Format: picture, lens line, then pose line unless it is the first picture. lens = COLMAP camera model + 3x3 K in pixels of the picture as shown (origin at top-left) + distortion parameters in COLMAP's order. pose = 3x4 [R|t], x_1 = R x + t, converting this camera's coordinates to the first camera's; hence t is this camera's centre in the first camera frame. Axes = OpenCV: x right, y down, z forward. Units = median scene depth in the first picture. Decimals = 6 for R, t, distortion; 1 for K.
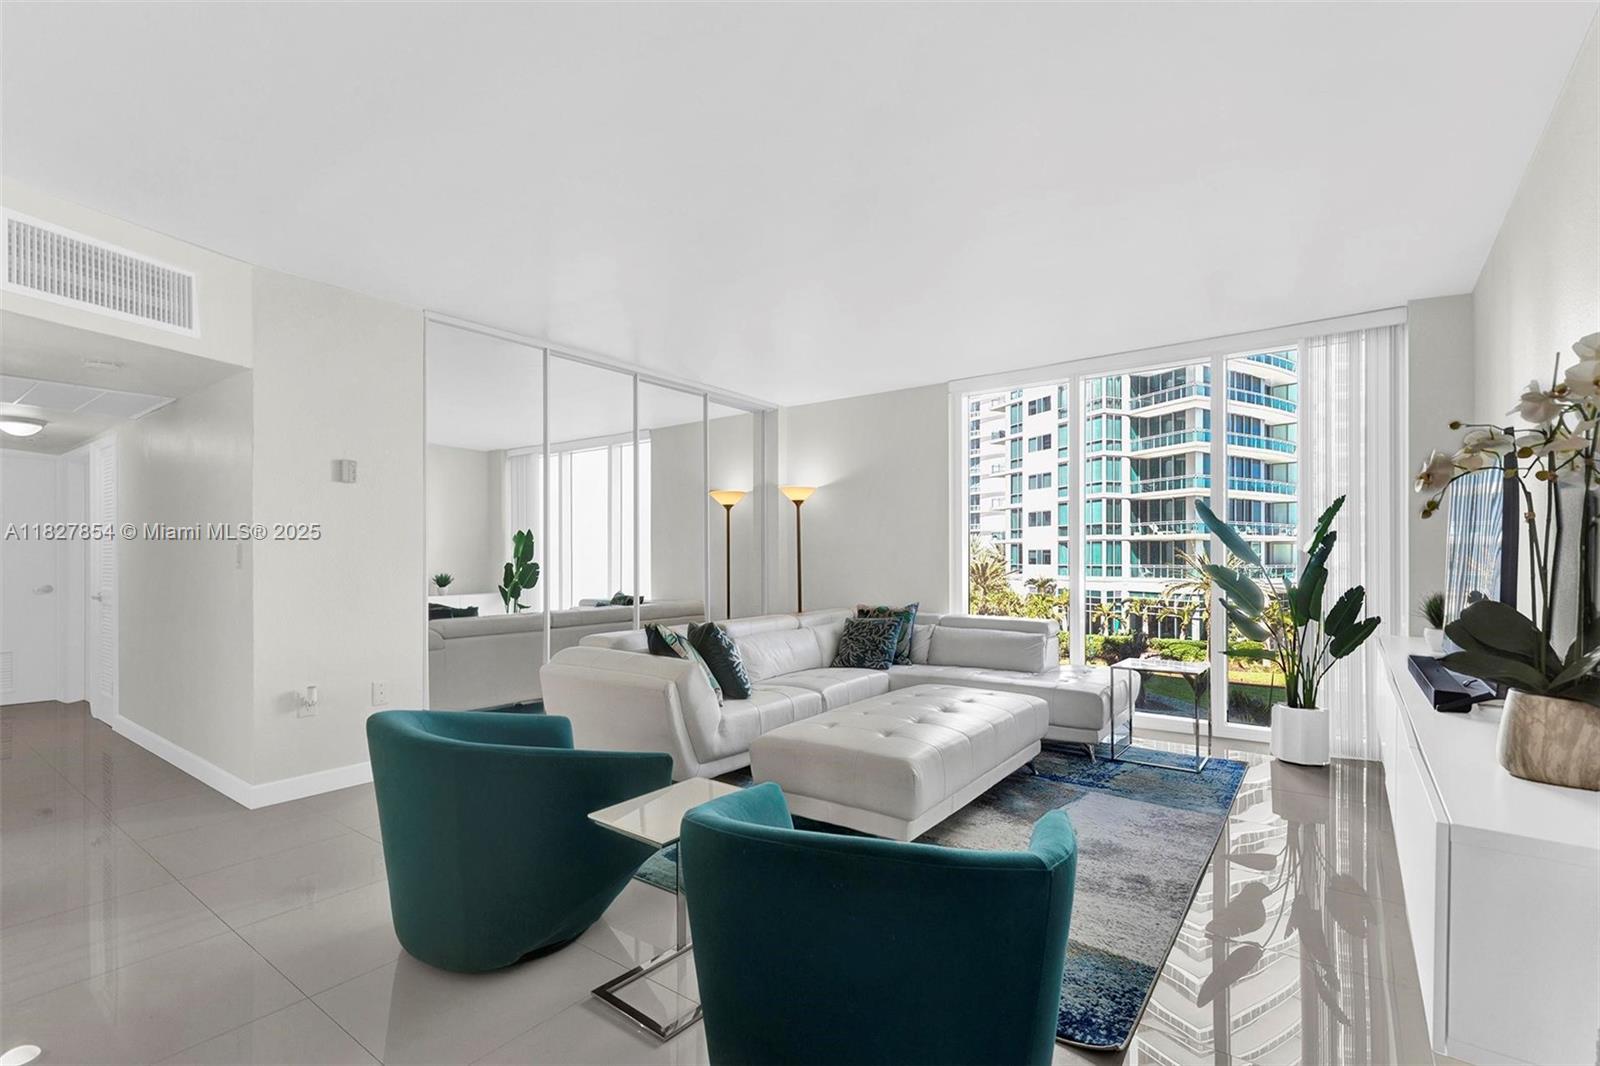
lens RADIAL K [[728.7, 0, 803.7], [0, 728.7, 558.0], [0, 0, 1]] dist [-0.002893, -0.000361]
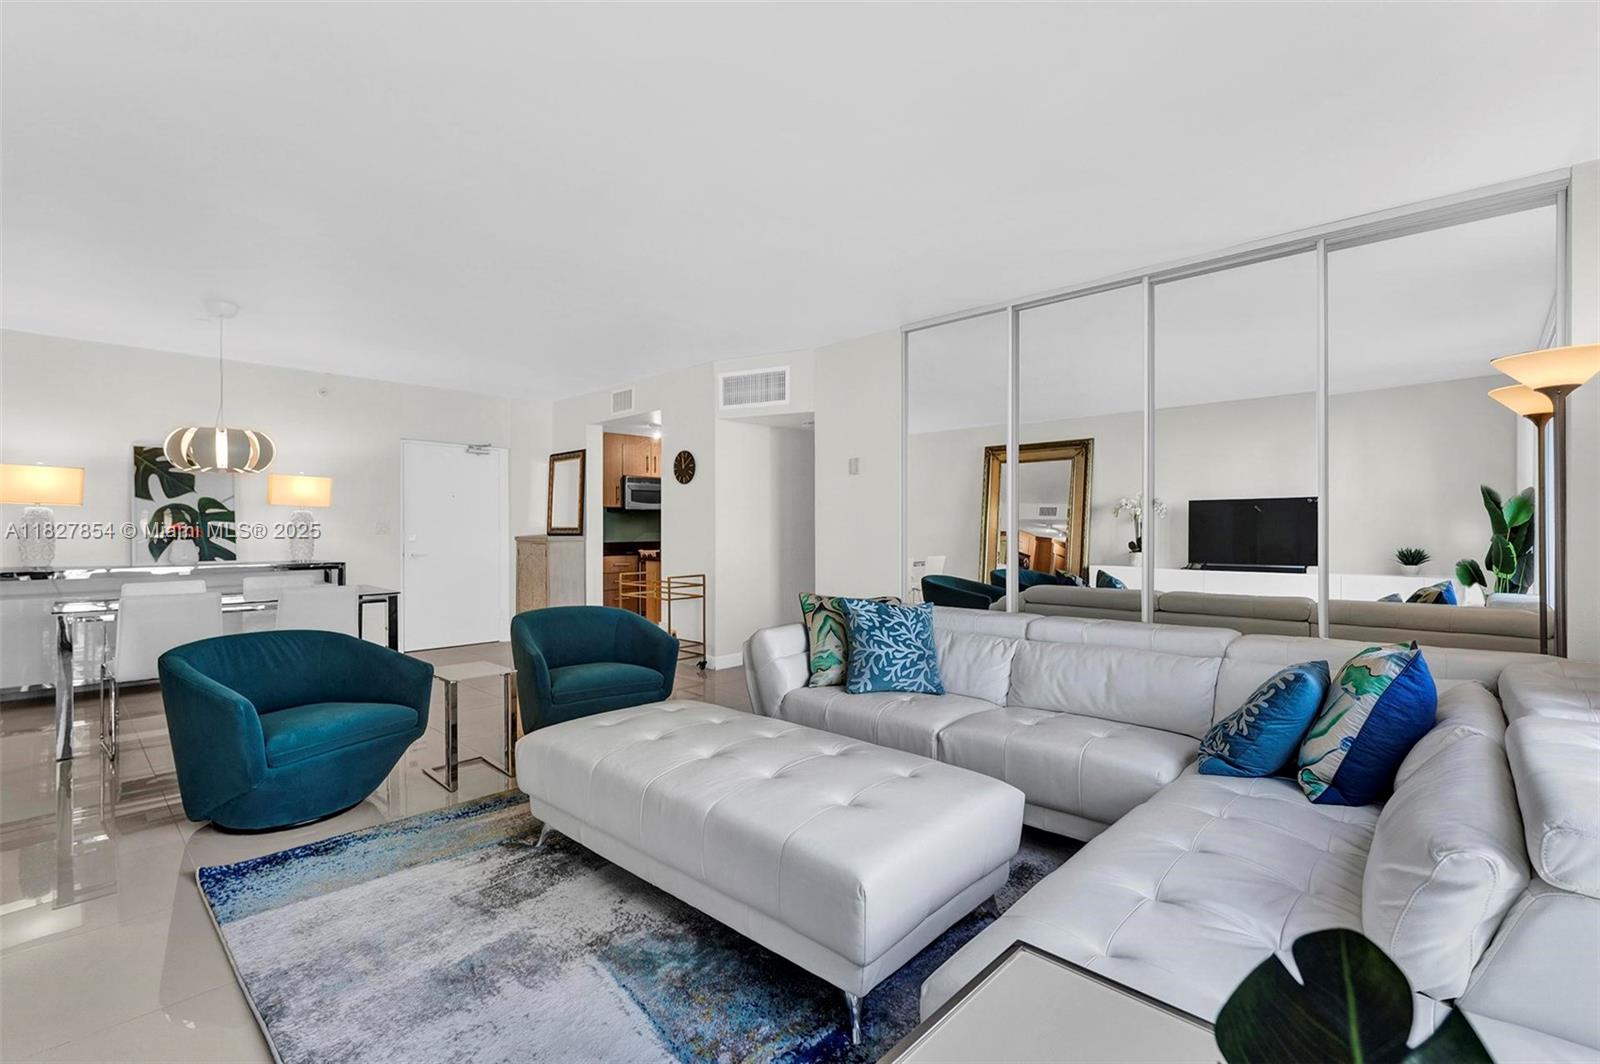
lens RADIAL K [[709.4, 0, 800.0], [0, 709.4, 532.0], [0, 0, 1]] dist [-0.000977, 0.000382]
pose [[-0.117858, 0.004904, -0.993018, 0.065061], [0.001197, 0.999988, 0.004796, 0.000164], [0.993030, -0.000623, -0.117863, 0.090901]]
